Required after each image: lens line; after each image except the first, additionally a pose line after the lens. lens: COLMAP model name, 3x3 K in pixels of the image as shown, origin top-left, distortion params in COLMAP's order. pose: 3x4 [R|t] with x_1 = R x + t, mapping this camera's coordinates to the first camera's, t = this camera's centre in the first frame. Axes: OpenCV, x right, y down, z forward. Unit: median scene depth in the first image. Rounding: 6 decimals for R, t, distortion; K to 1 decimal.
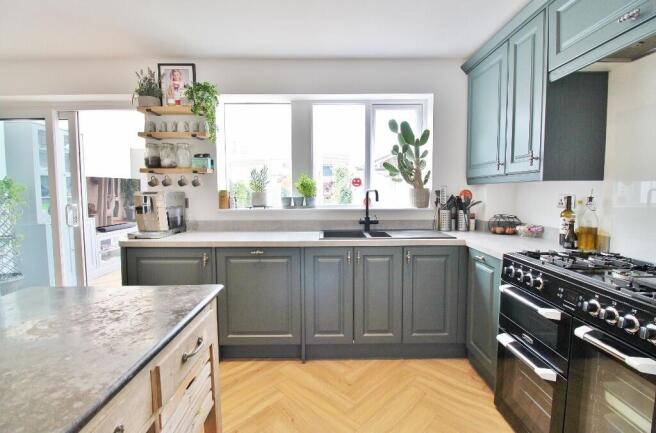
lens RADIAL K [[306.3, 0, 326.2], [0, 306.3, 216.8], [0, 0, 1]] dist [-0.009486, -0.007493]
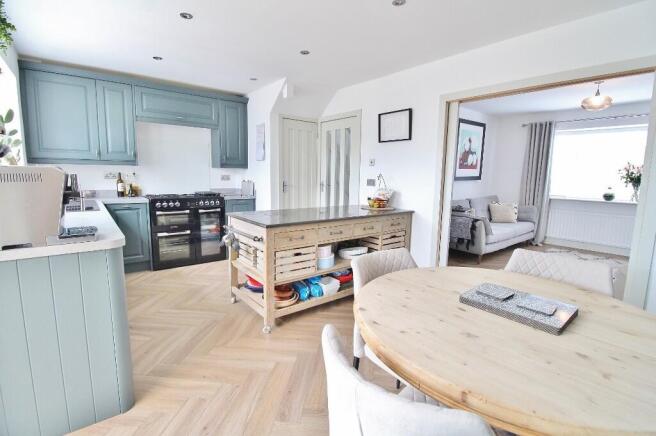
lens RADIAL K [[306.3, 0, 328.3], [0, 306.3, 218.2], [0, 0, 1]] dist [-0.009486, -0.007493]
pose [[-0.628077, -0.115490, 0.769534, -1.242169], [0.049941, 0.980904, 0.187973, -0.060605], [-0.776547, 0.156492, -0.610315, 0.882021]]
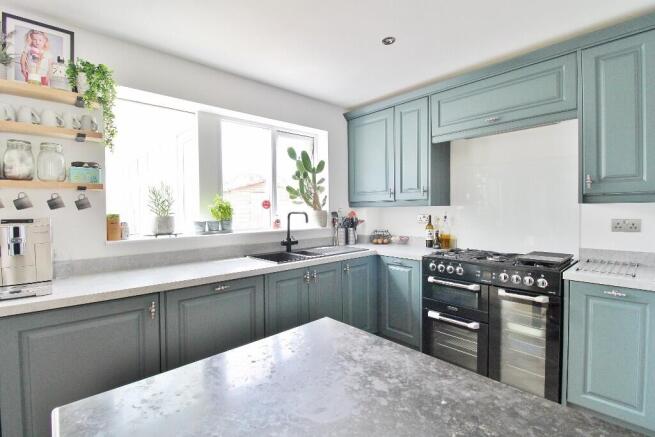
lens RADIAL K [[305.8, 0, 330.0], [0, 305.8, 217.1], [0, 0, 1]] dist [-0.009486, -0.007493]
pose [[0.740958, -0.019715, 0.671262, -0.462946], [0.061227, 0.997389, -0.038290, -0.022567], [-0.668755, 0.069471, 0.740230, 0.134665]]
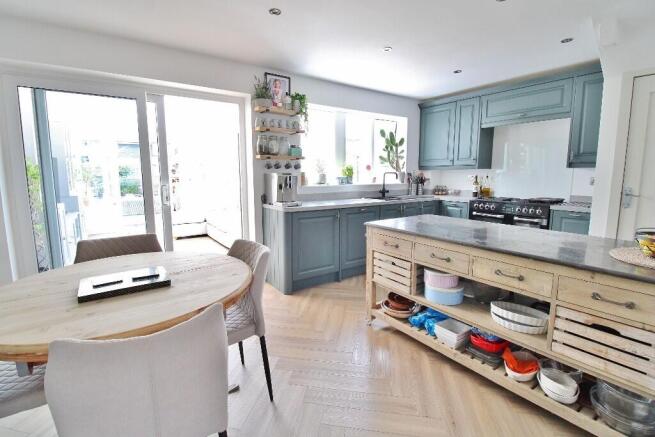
lens RADIAL K [[305.8, 0, 326.7], [0, 305.8, 218.8], [0, 0, 1]] dist [-0.009486, -0.007493]
pose [[0.829968, -0.078277, 0.552291, -1.082656], [0.044514, 0.996242, 0.074304, 0.027779], [-0.556032, -0.037085, 0.830333, -0.232389]]
